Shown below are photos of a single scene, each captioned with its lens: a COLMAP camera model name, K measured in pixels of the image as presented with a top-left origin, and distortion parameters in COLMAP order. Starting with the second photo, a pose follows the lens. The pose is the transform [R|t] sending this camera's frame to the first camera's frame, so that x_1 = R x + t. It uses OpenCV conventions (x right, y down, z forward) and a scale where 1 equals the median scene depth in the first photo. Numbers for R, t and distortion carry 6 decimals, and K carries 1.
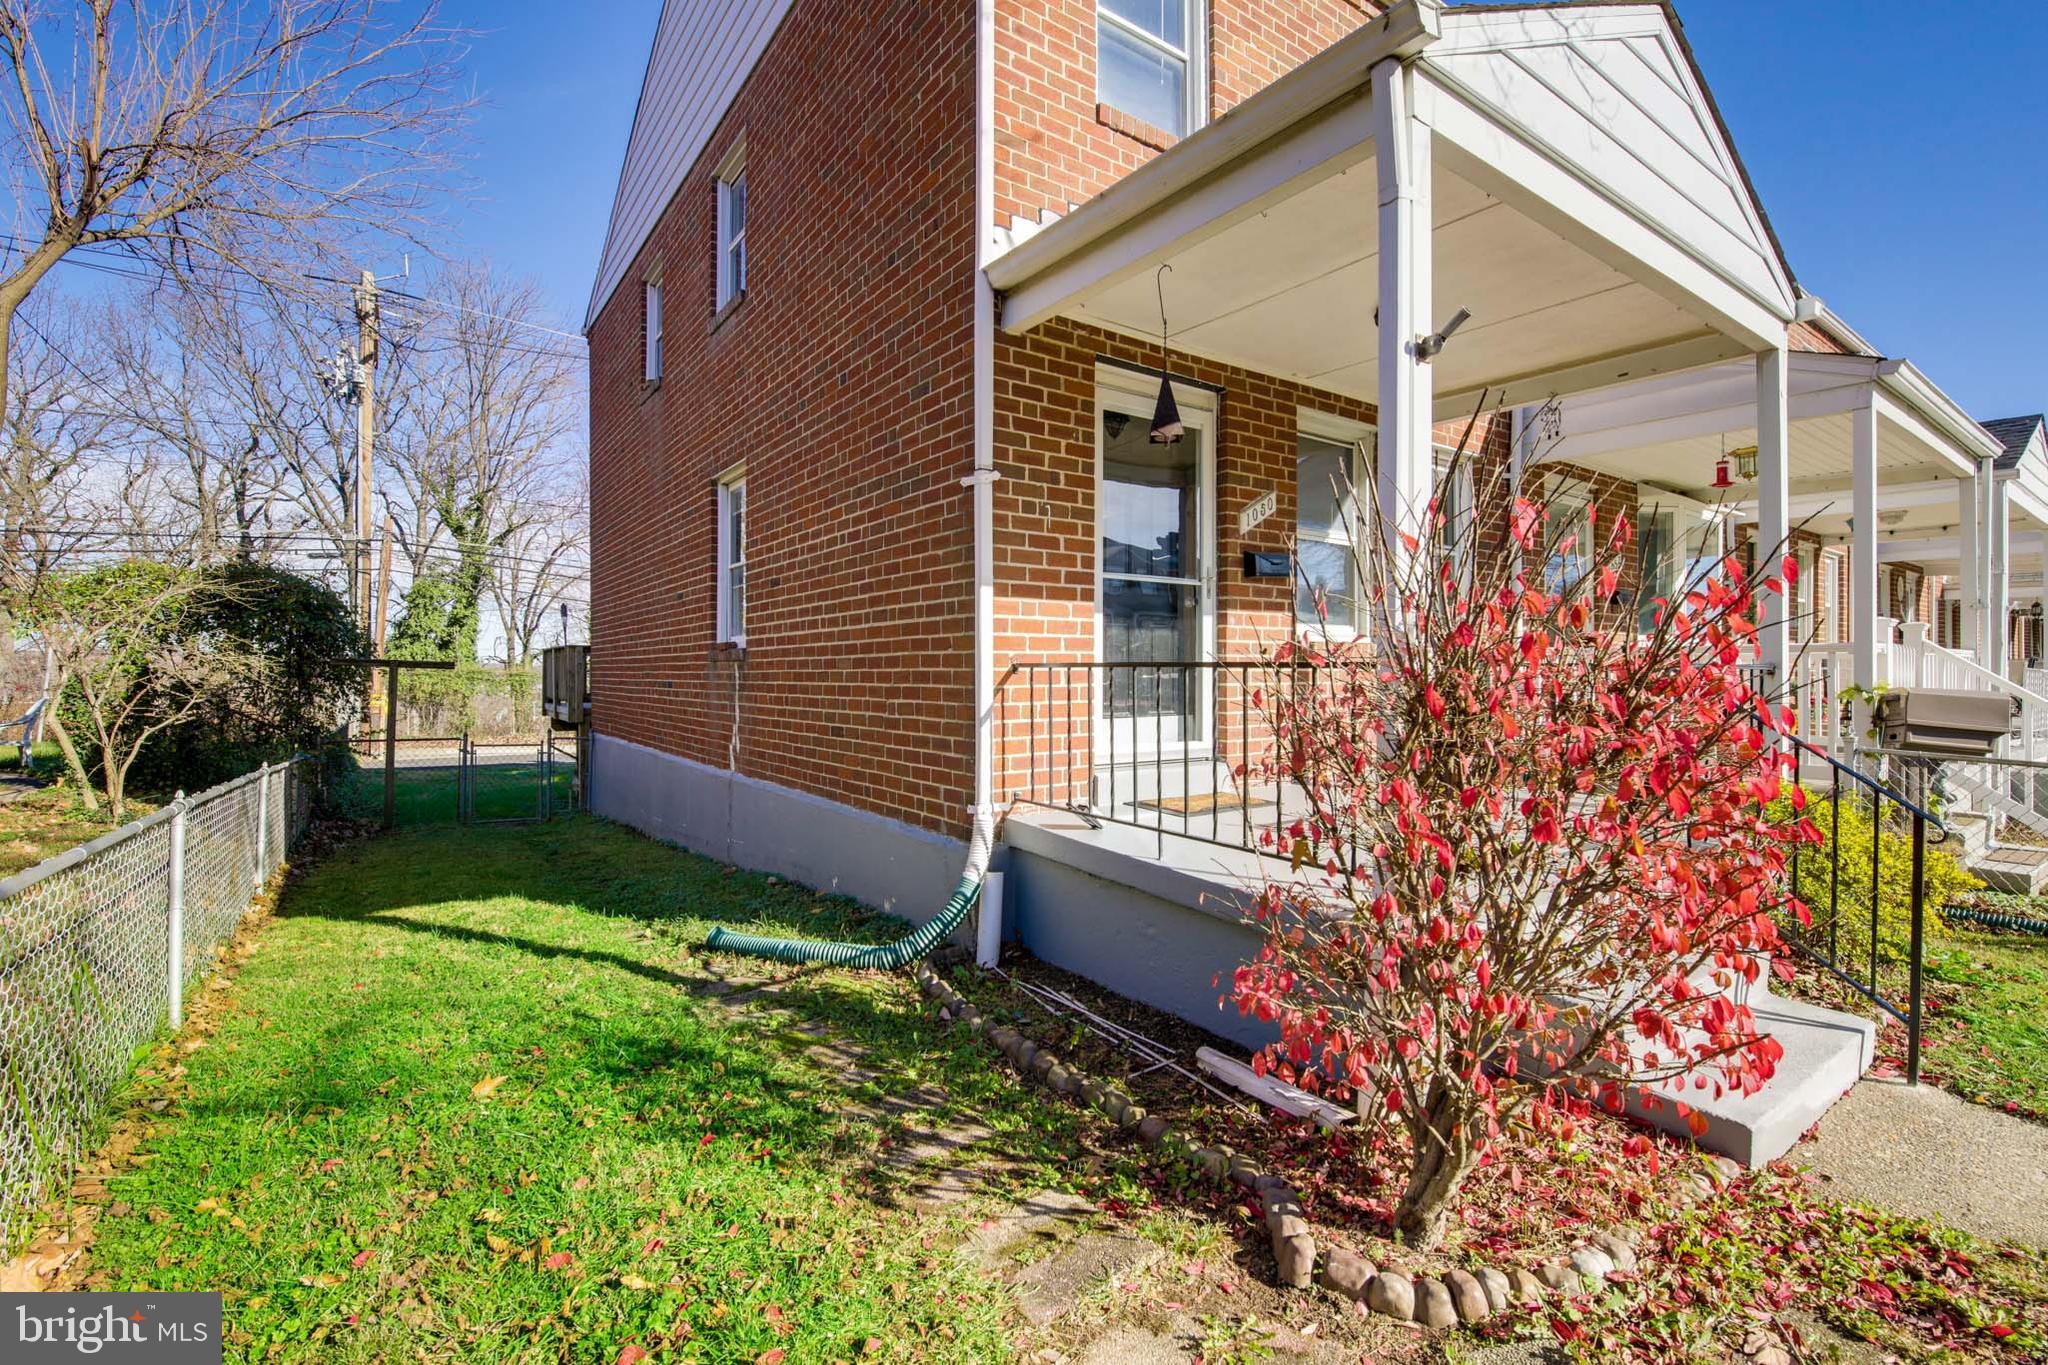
lens RADIAL K [[888.6, 0, 1019.7], [0, 888.6, 673.2], [0, 0, 1]] dist [0.000775, -0.010385]
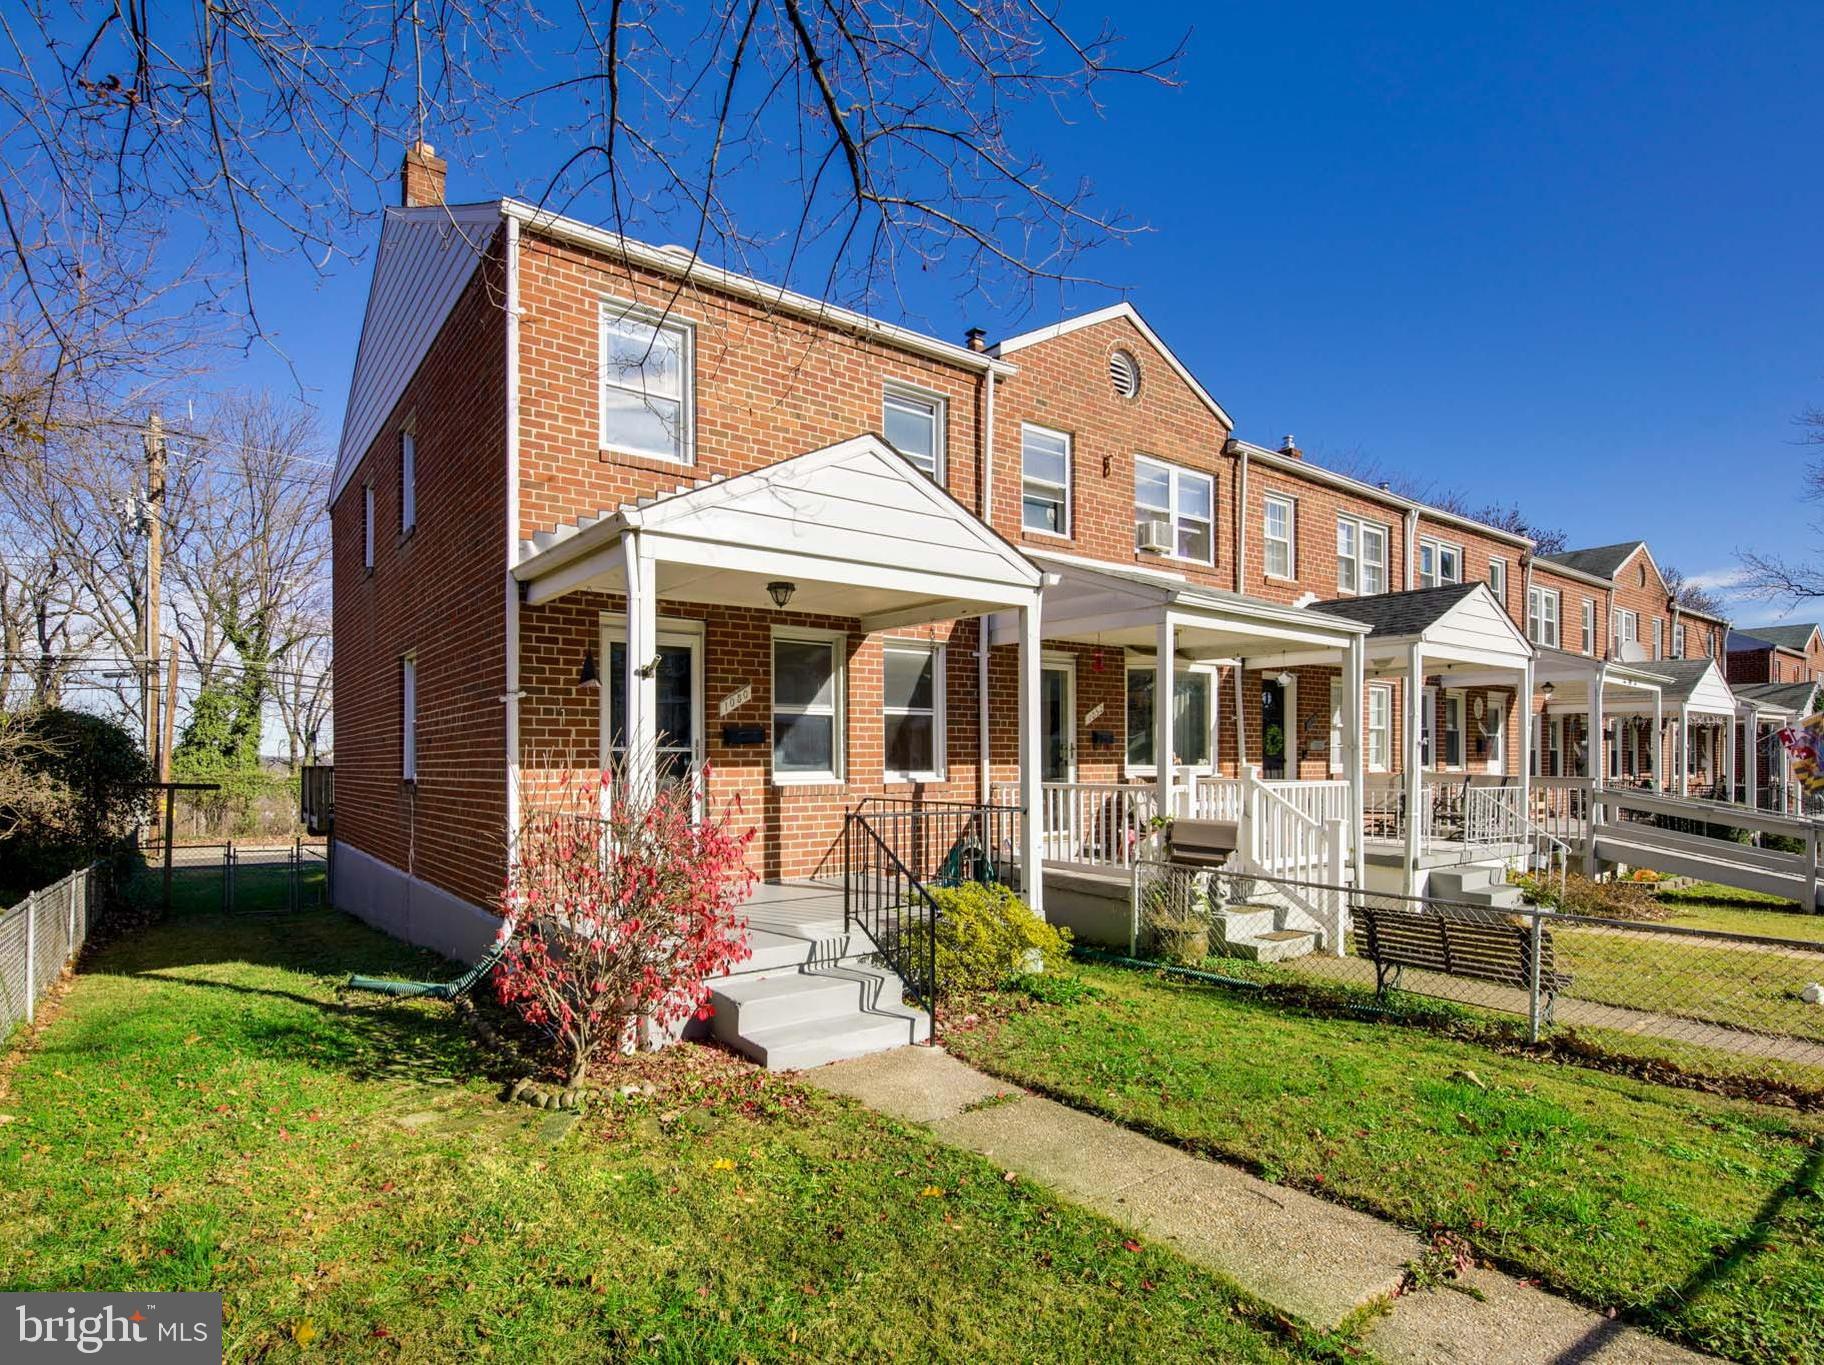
lens RADIAL K [[910.4, 0, 805.3], [0, 910.4, 758.2], [0, 0, 1]] dist [0.003437, -0.008745]
pose [[0.999794, -0.004377, -0.019813, 0.408881], [0.004260, 0.999973, -0.005916, -0.074560], [0.019838, 0.005831, 0.999786, -0.505716]]
